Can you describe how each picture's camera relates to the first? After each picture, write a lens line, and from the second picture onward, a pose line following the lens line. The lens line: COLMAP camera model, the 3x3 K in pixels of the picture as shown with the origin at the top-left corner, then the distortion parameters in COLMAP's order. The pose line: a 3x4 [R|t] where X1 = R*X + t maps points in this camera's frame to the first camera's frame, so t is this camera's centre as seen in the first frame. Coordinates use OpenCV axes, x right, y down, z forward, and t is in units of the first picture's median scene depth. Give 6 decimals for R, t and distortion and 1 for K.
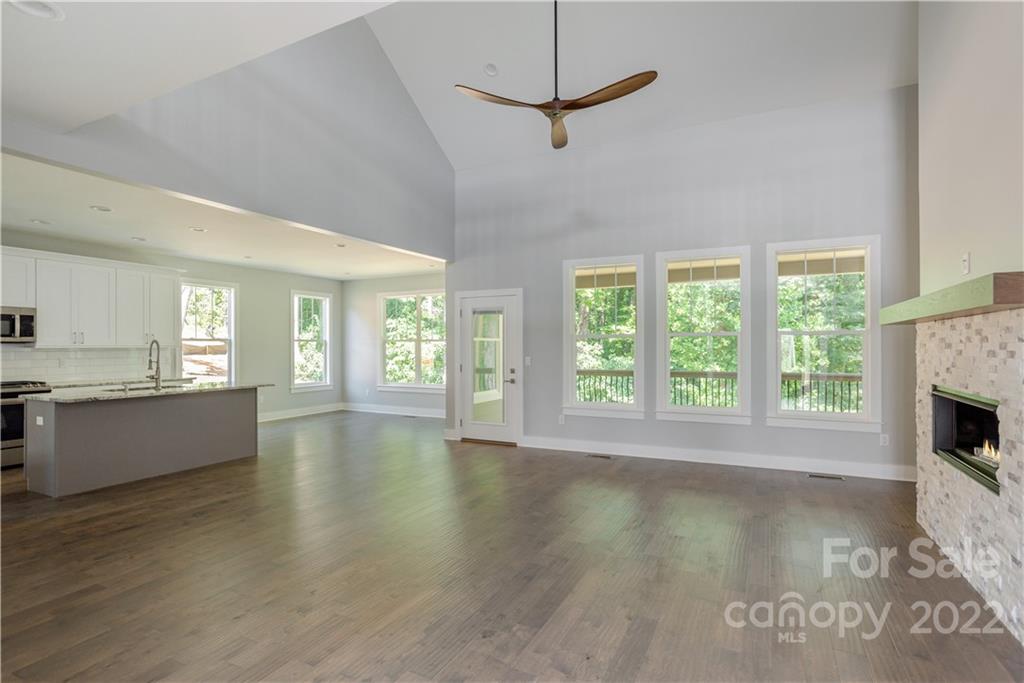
lens RADIAL K [[494.7, 0, 526.6], [0, 494.7, 354.8], [0, 0, 1]] dist [-0.017485, 0.000237]
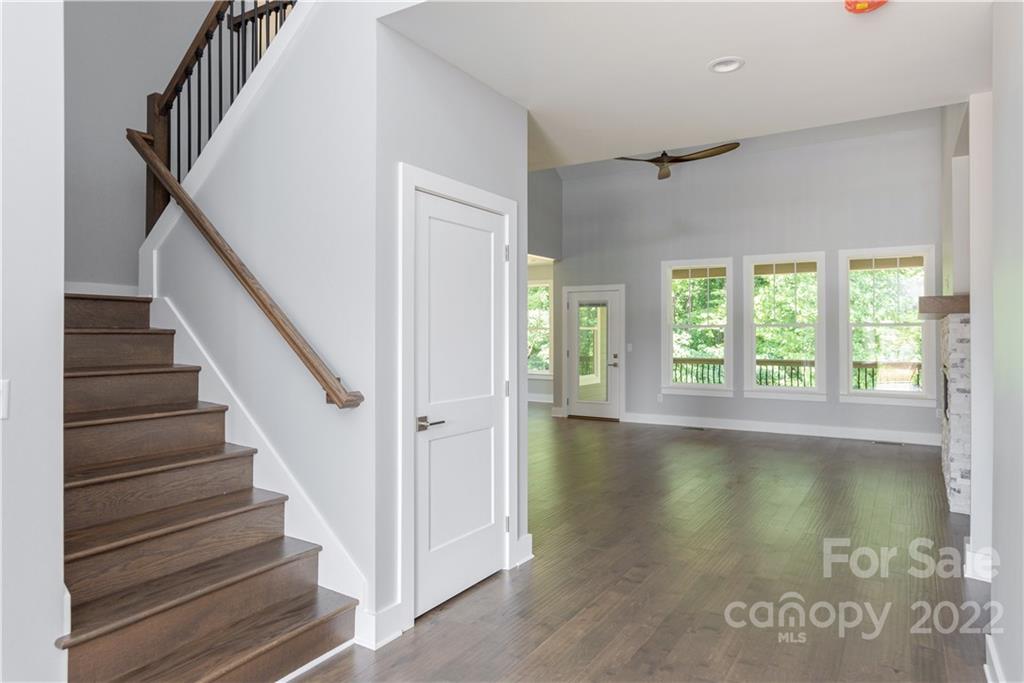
lens RADIAL K [[598.6, 0, 514.6], [0, 598.6, 330.3], [0, 0, 1]] dist [0.003528, 0.001032]
pose [[0.991665, 0.004259, -0.128775, -0.077125], [-0.007488, 0.999669, -0.024597, 0.007911], [0.128627, 0.025356, 0.991369, -0.390661]]
